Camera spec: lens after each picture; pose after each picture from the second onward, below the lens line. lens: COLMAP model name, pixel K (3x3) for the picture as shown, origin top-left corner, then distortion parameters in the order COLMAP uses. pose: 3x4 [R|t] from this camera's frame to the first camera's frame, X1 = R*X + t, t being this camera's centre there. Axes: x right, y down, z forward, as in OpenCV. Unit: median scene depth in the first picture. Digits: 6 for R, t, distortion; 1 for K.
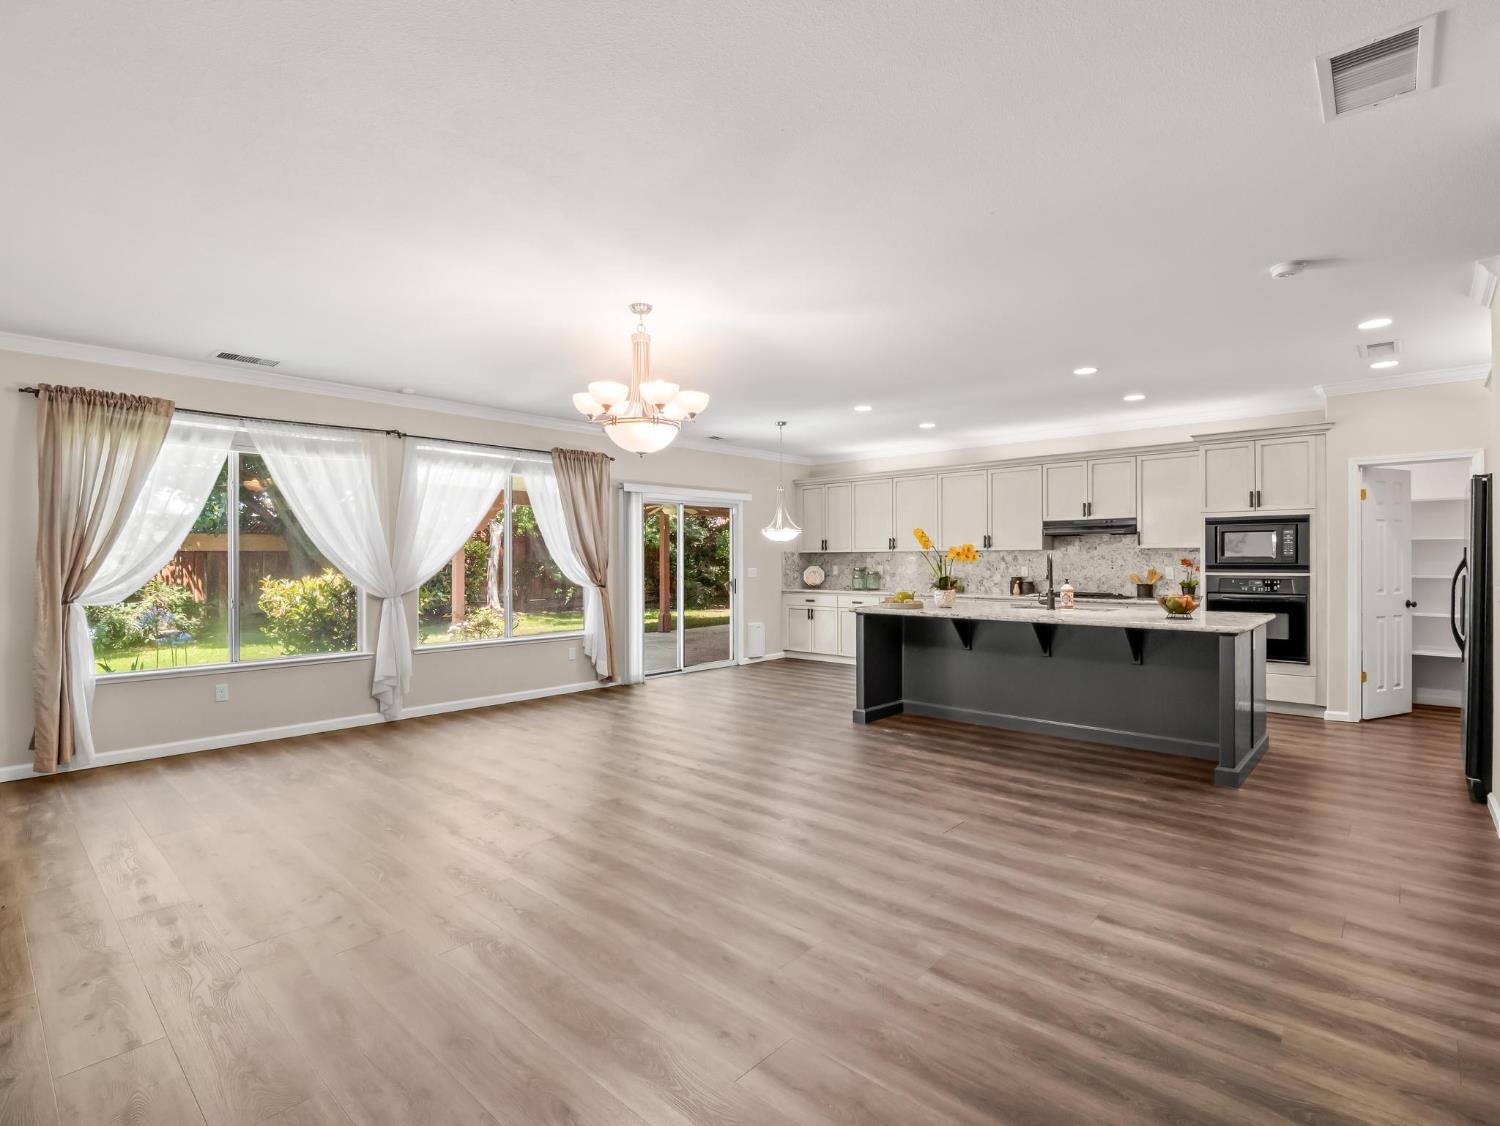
lens RADIAL K [[719.0, 0, 754.2], [0, 719.0, 556.6], [0, 0, 1]] dist [-0.000475, -0.000022]
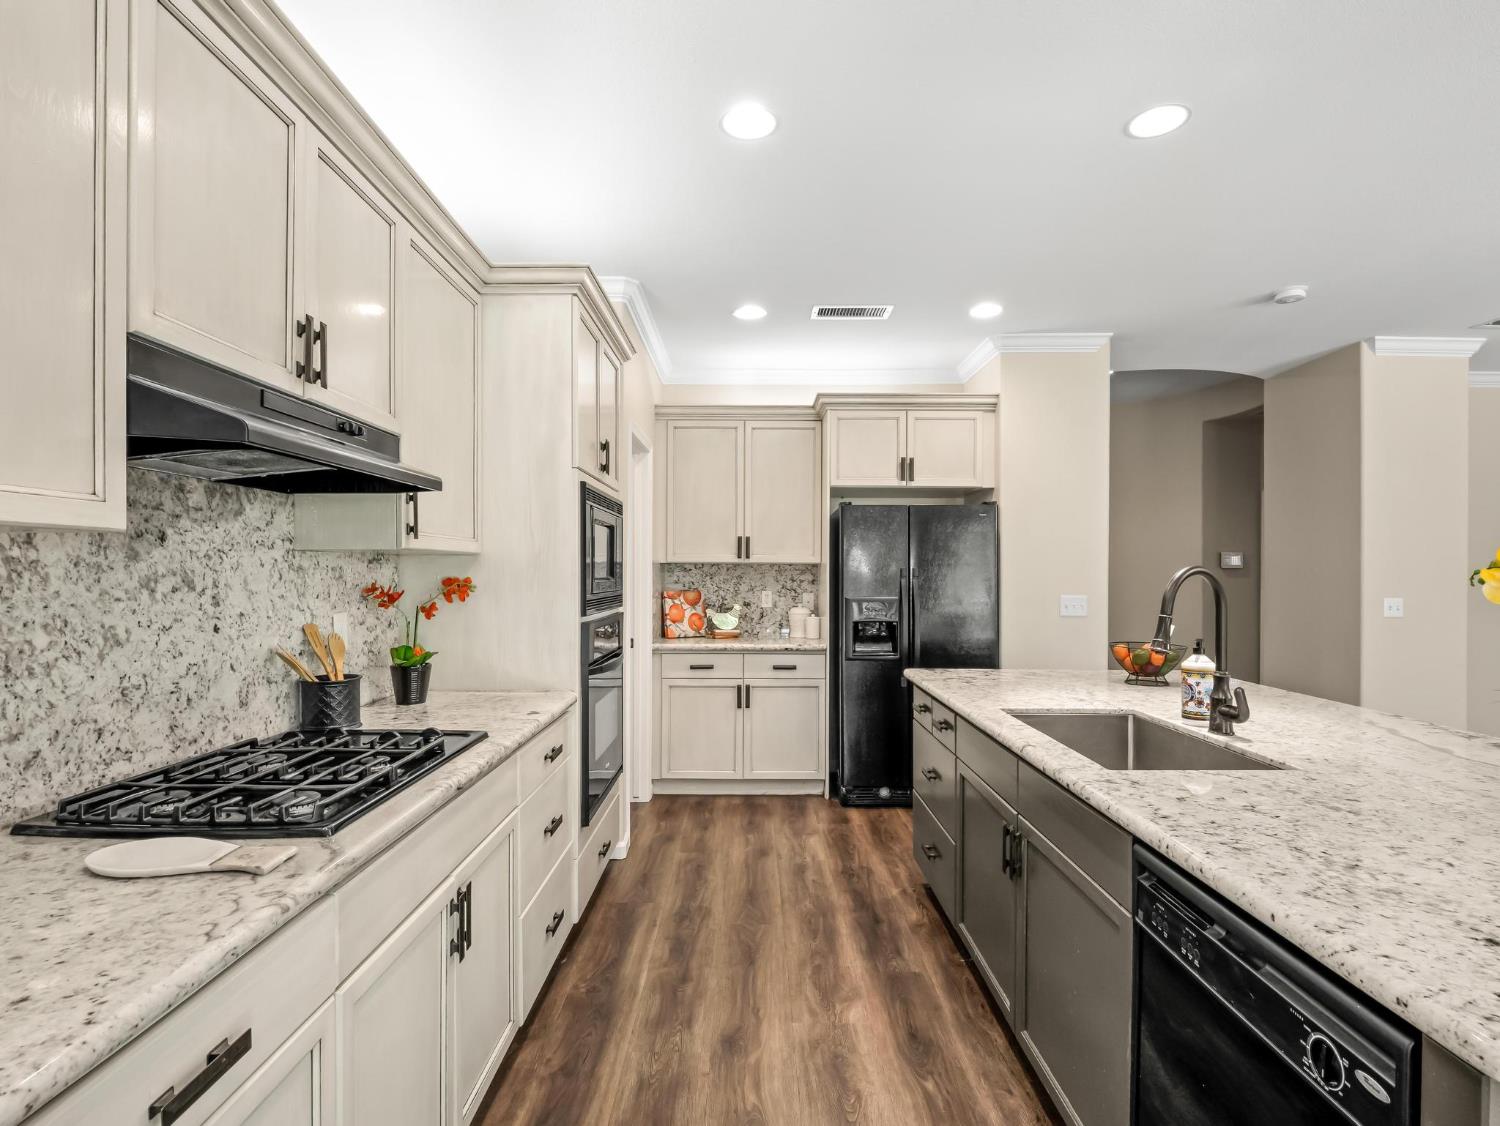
lens RADIAL K [[751.0, 0, 747.1], [0, 751.0, 577.4], [0, 0, 1]] dist [-0.000406, -0.000664]
pose [[-0.662473, 0.002244, 0.749083, 0.209879], [0.004137, 0.999991, 0.000662, 0.000069], [-0.749074, 0.003537, -0.662476, 1.009824]]
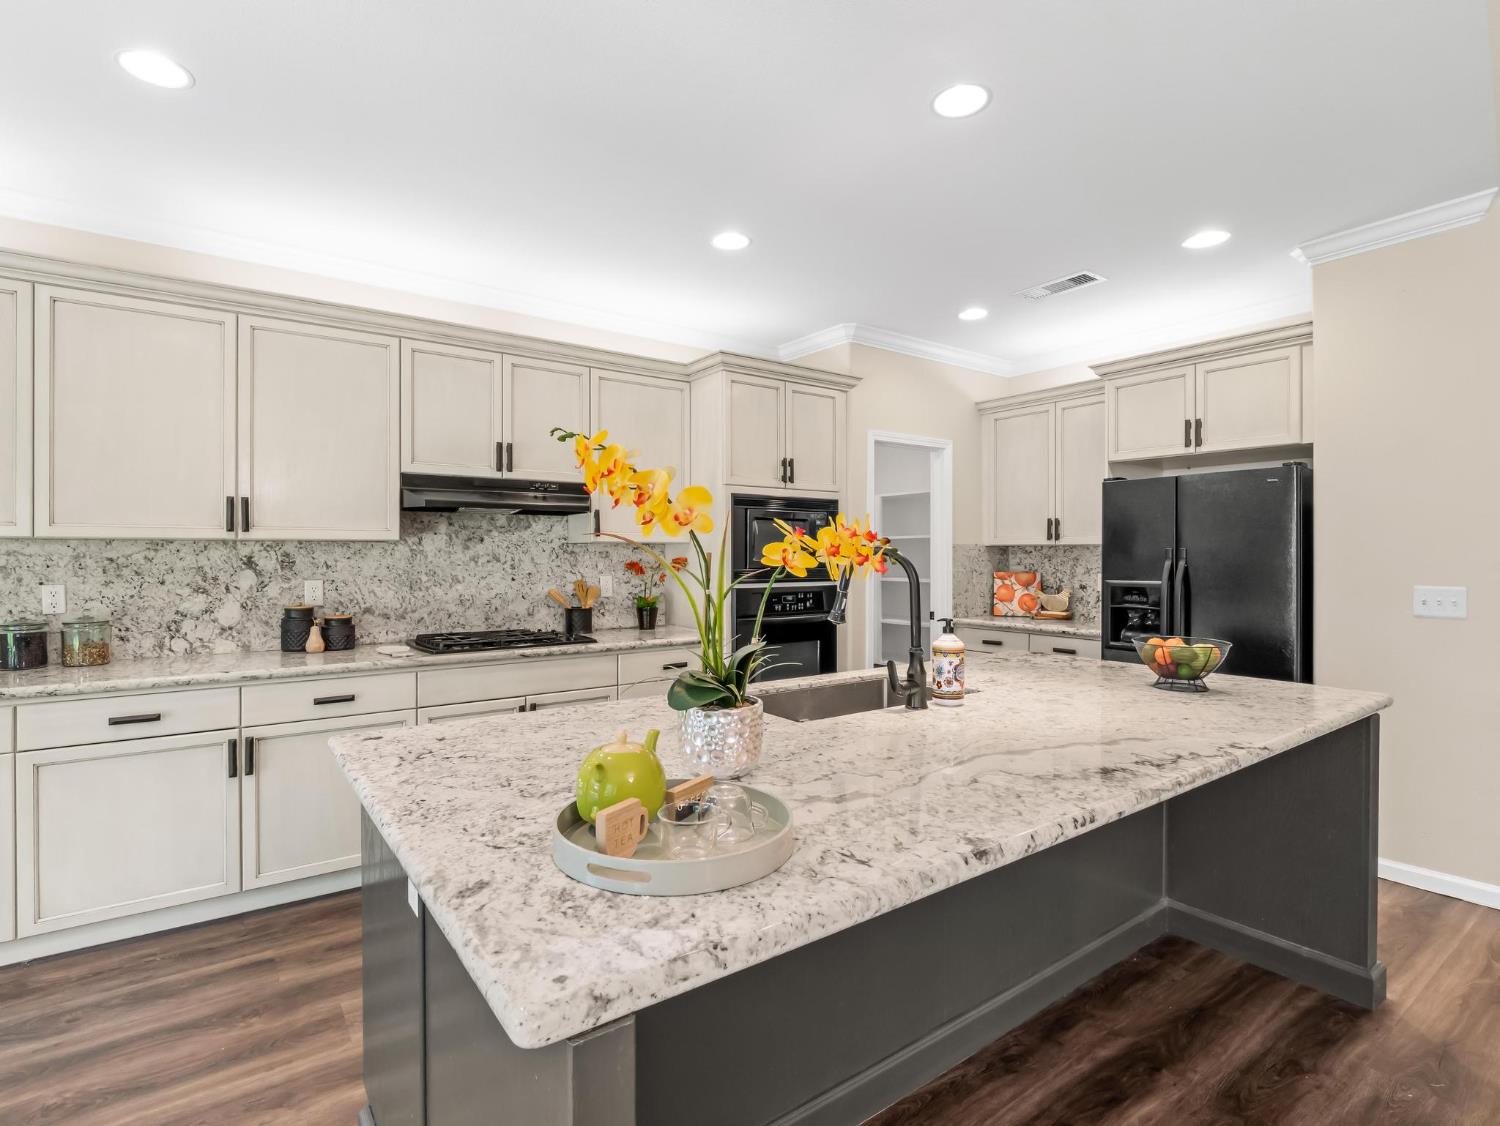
lens RADIAL K [[751.0, 0, 754.6], [0, 751.0, 551.6], [0, 0, 1]] dist [-0.000406, -0.000664]
pose [[0.206174, 0.012671, 0.978433, 0.015762], [-0.001617, 0.999919, -0.012609, 0.002425], [-0.978514, 0.001017, 0.206178, 0.709899]]
